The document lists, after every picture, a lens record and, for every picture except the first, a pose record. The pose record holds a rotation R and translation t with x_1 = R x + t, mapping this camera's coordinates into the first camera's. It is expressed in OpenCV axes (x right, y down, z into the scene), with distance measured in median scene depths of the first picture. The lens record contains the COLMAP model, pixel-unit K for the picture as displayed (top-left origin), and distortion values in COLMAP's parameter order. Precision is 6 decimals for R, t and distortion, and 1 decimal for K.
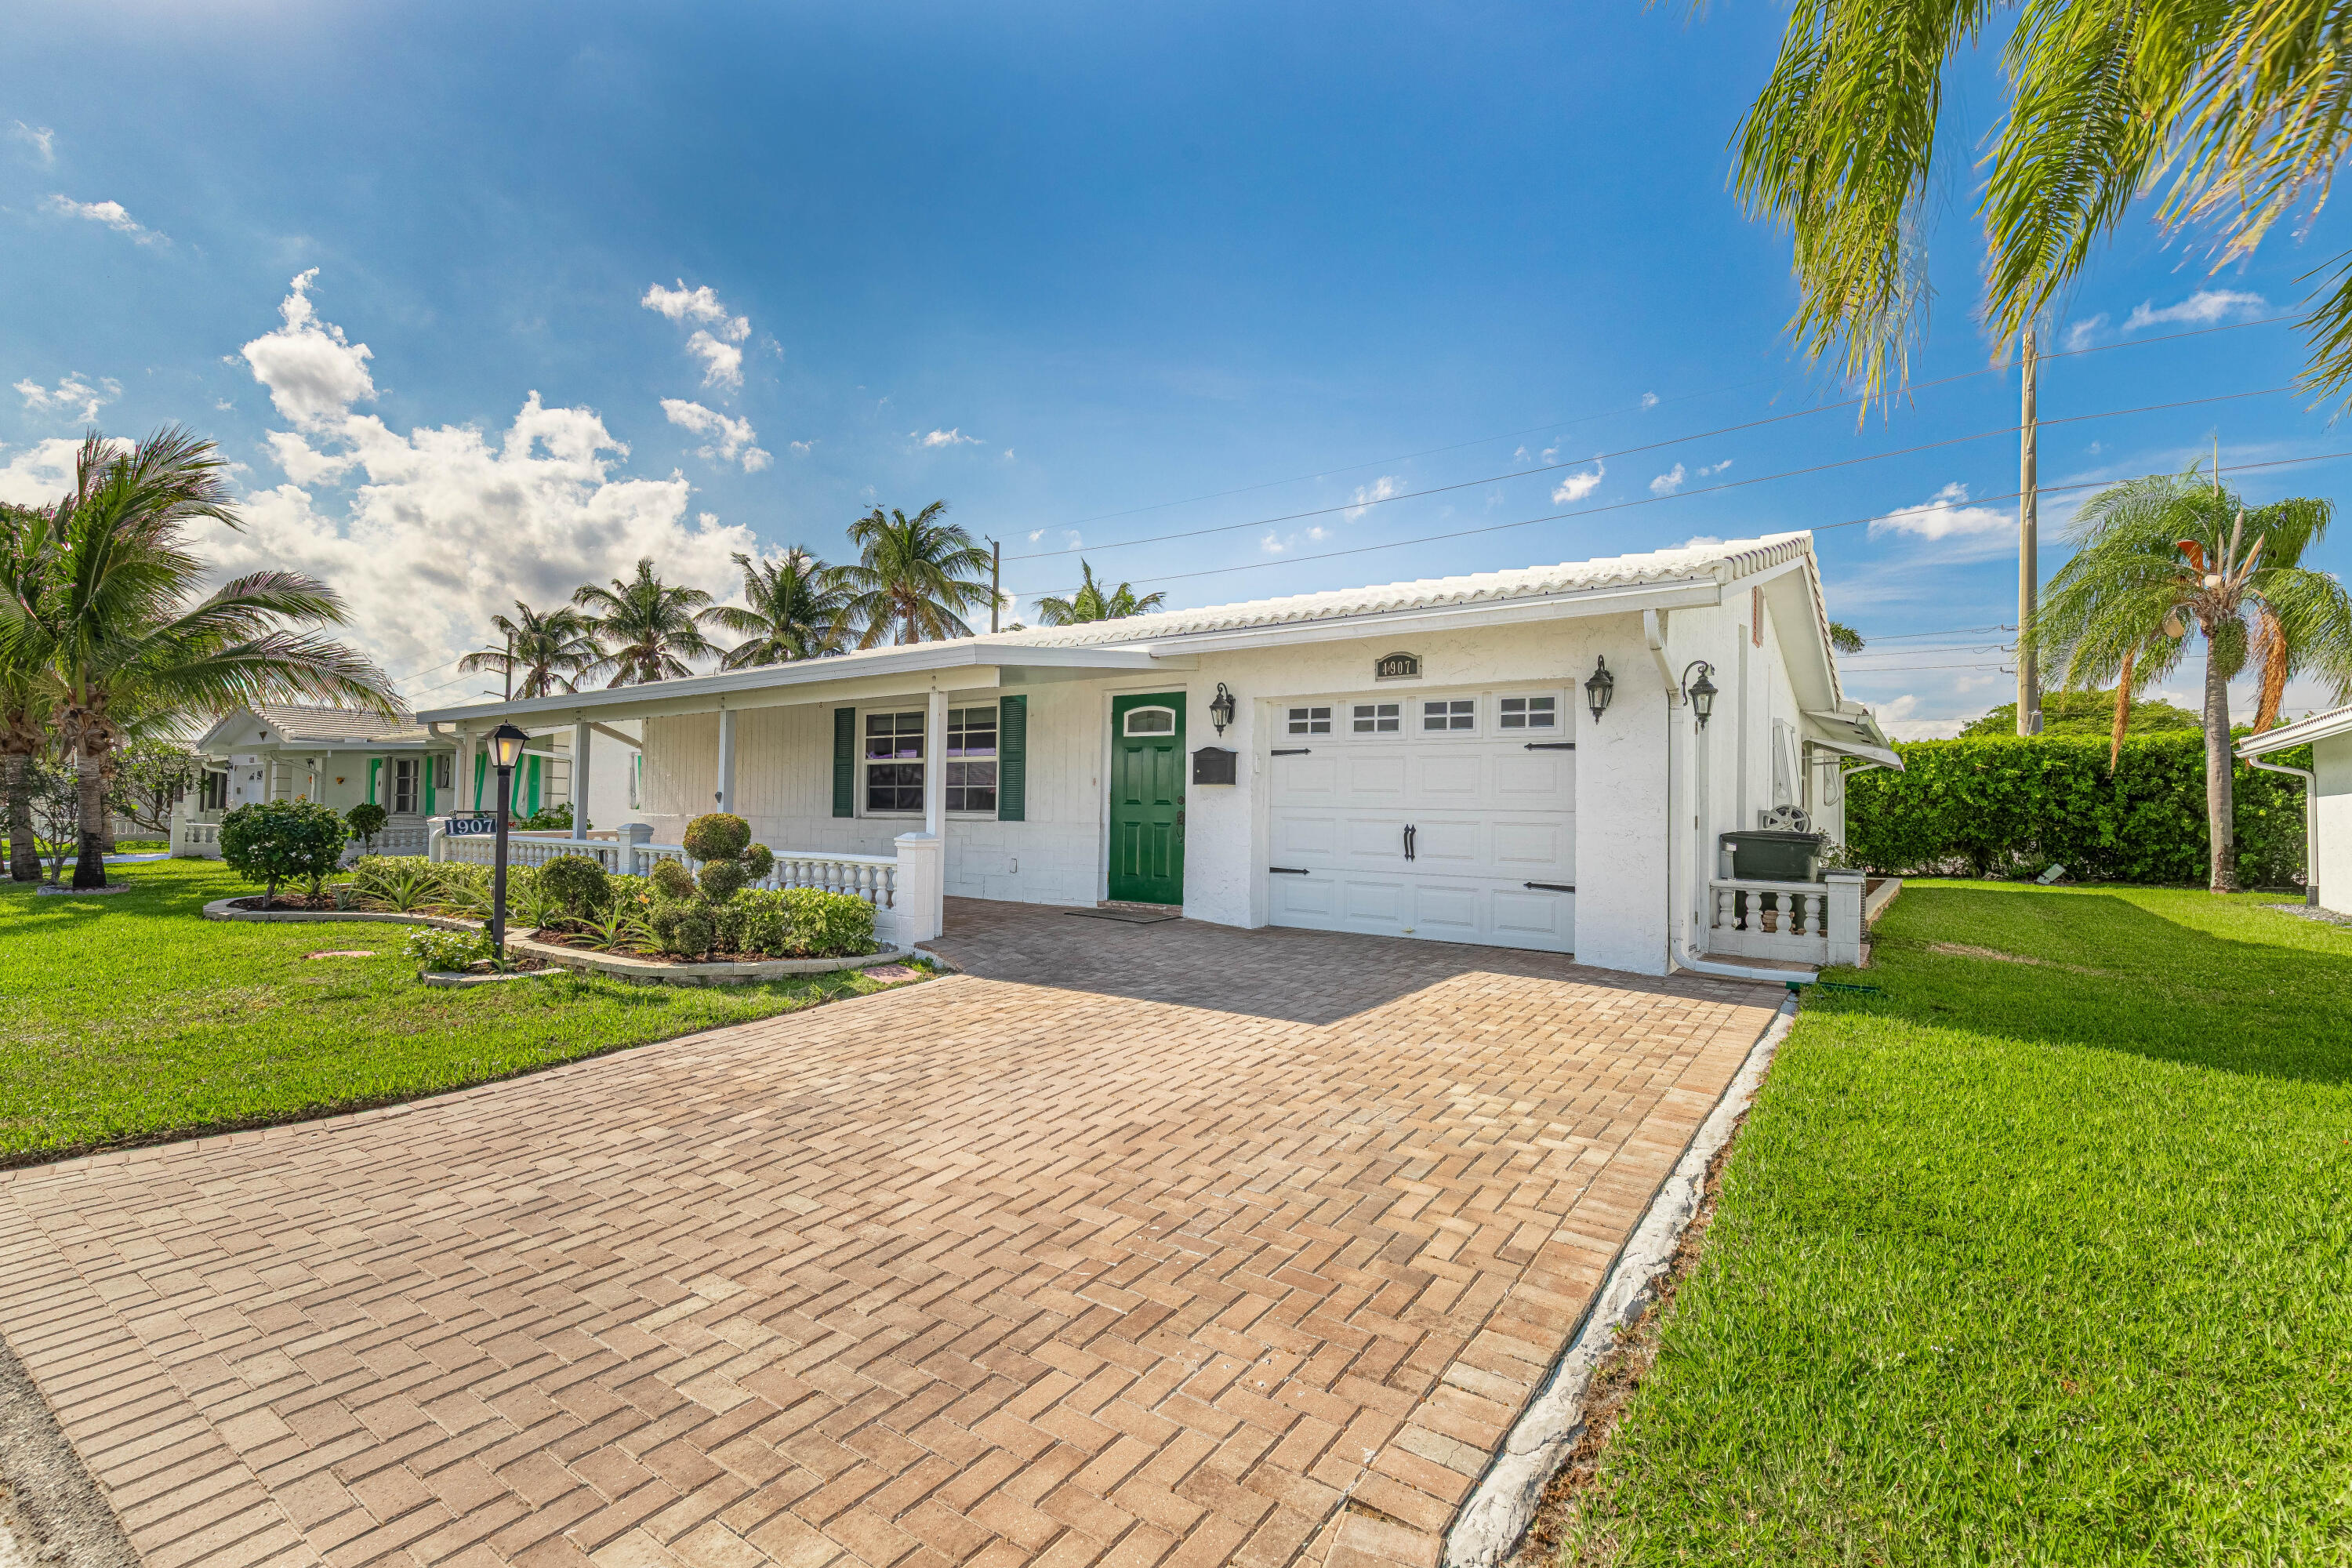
lens RADIAL K [[1054.1, 0, 1176.0], [0, 1054.1, 784.0], [0, 0, 1]] dist [0.000150, -0.000055]
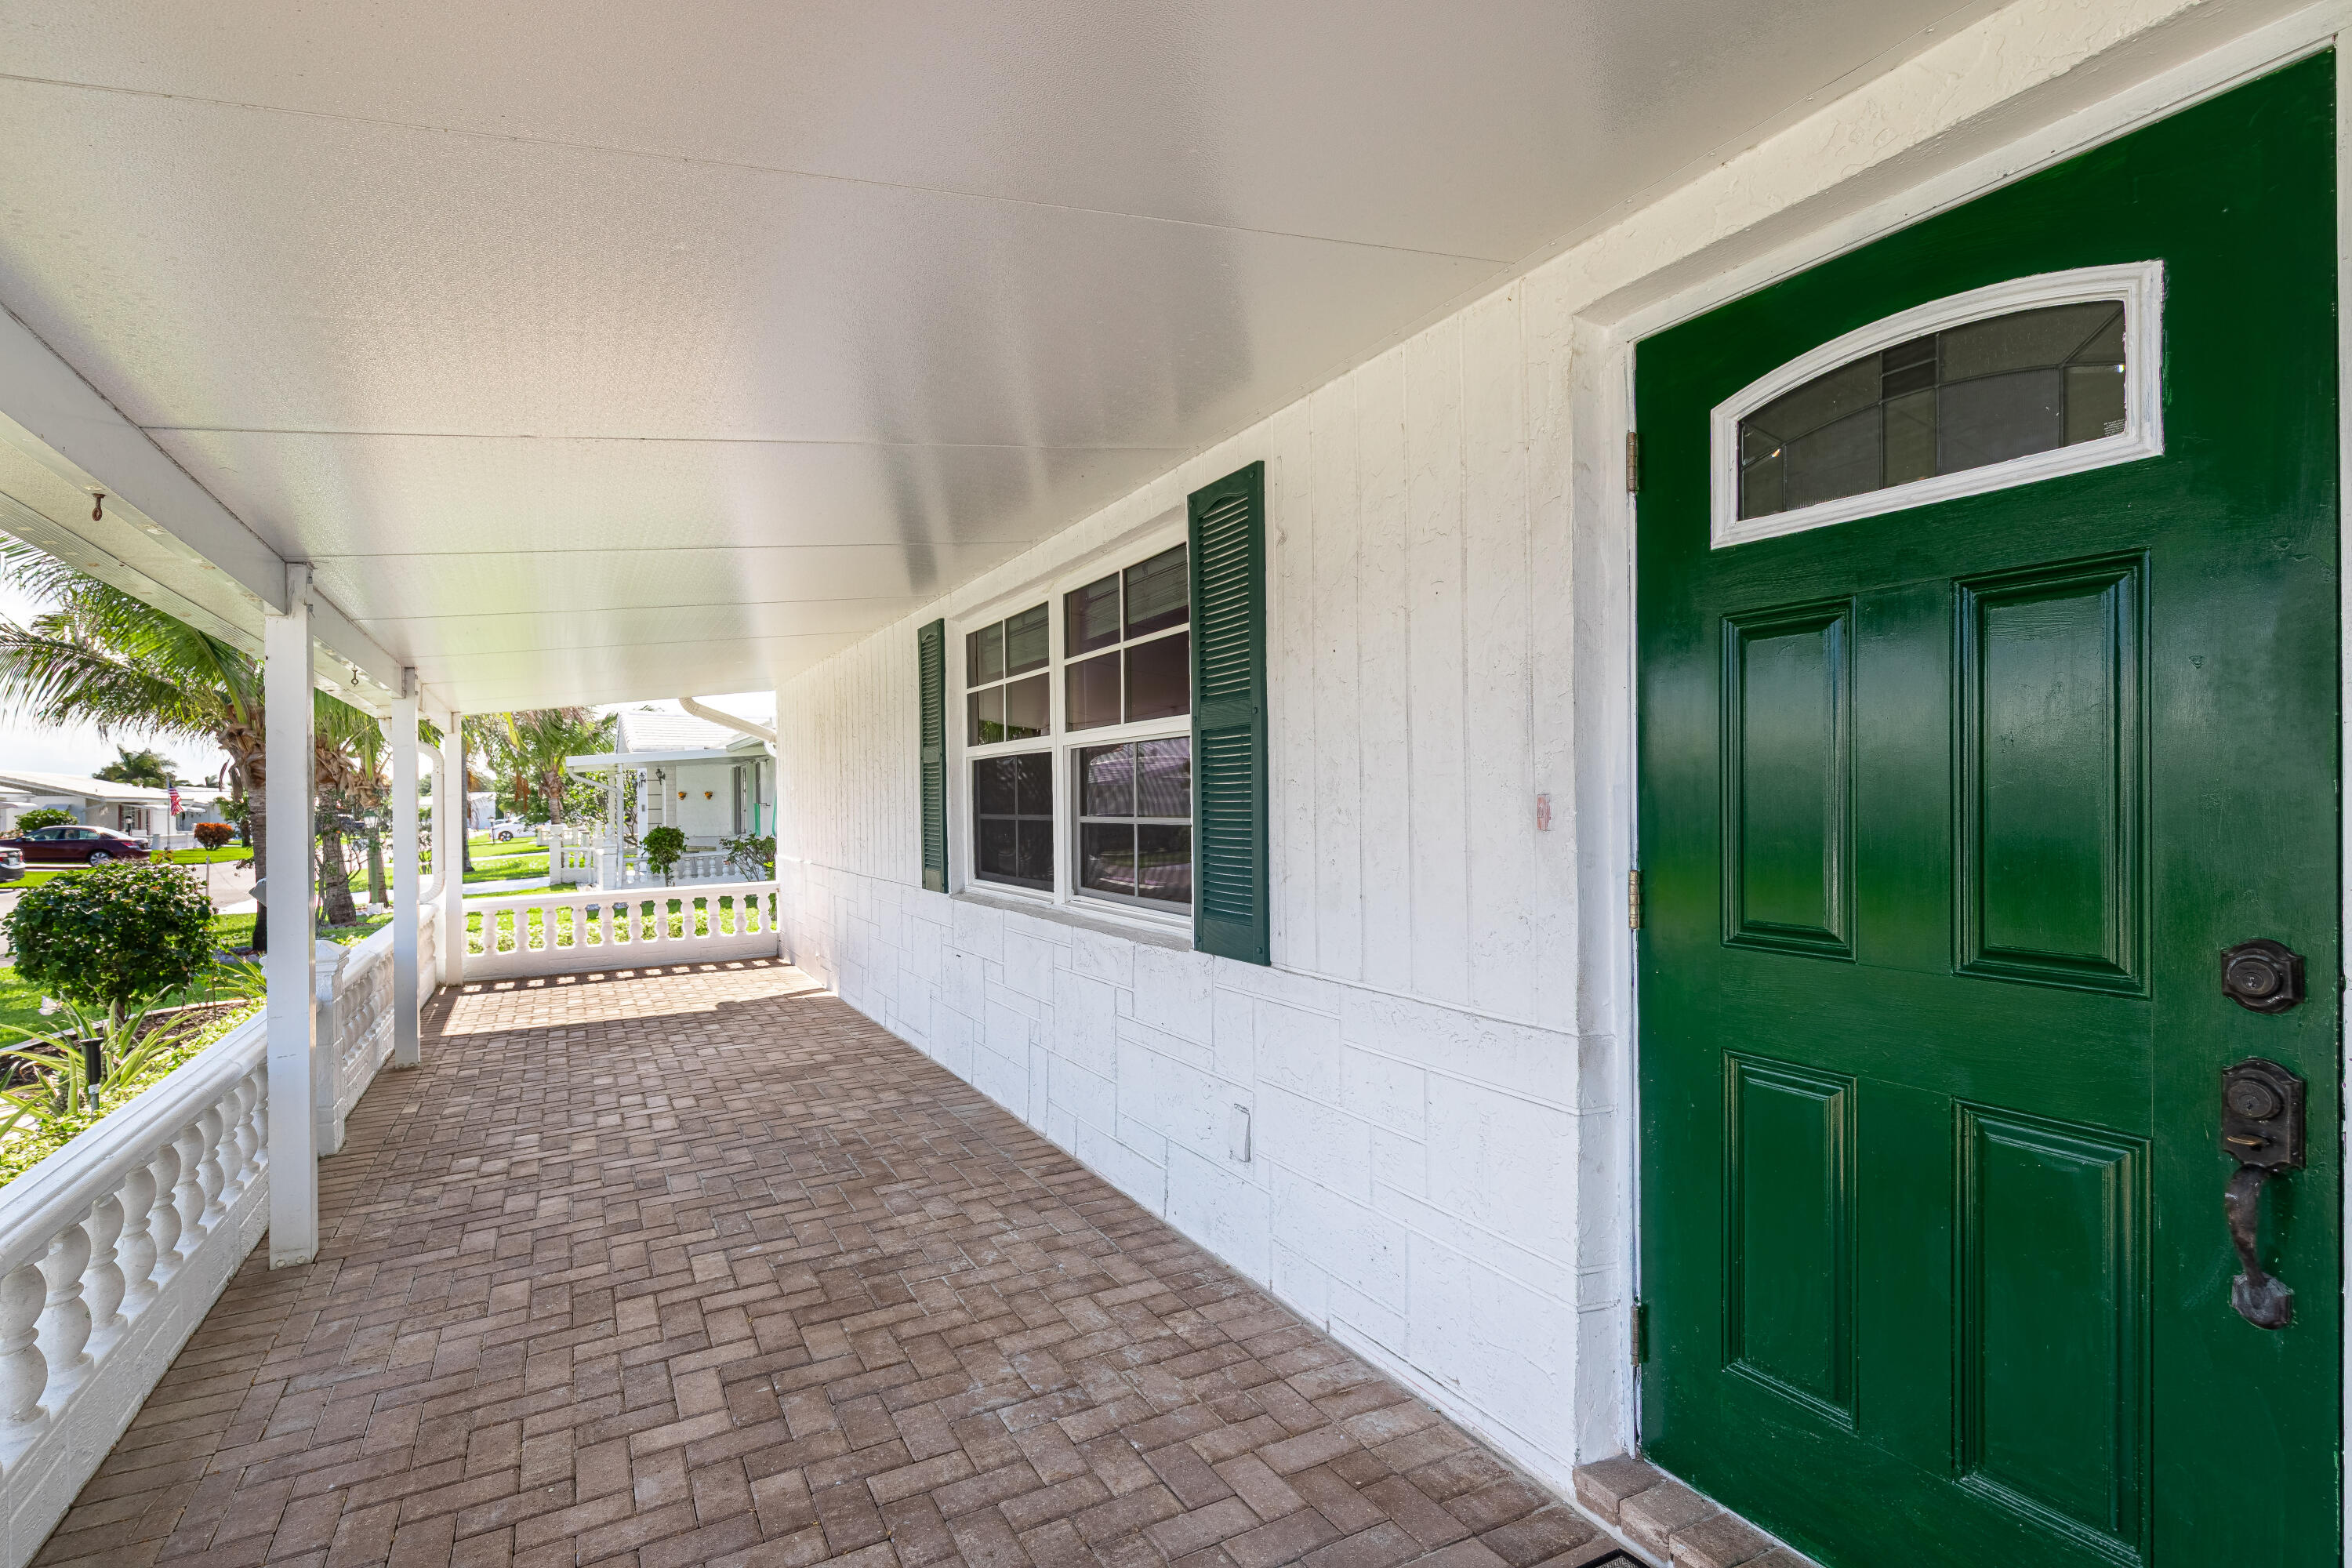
lens RADIAL K [[1127.9, 0, 1176.0], [0, 1127.9, 784.0], [0, 0, 1]] dist [-0.002644, -0.000553]
pose [[0.896600, -0.022781, -0.442256, -0.046204], [0.026220, 0.999655, 0.001663, -0.010082], [0.442065, -0.013087, 0.896887, 0.780959]]
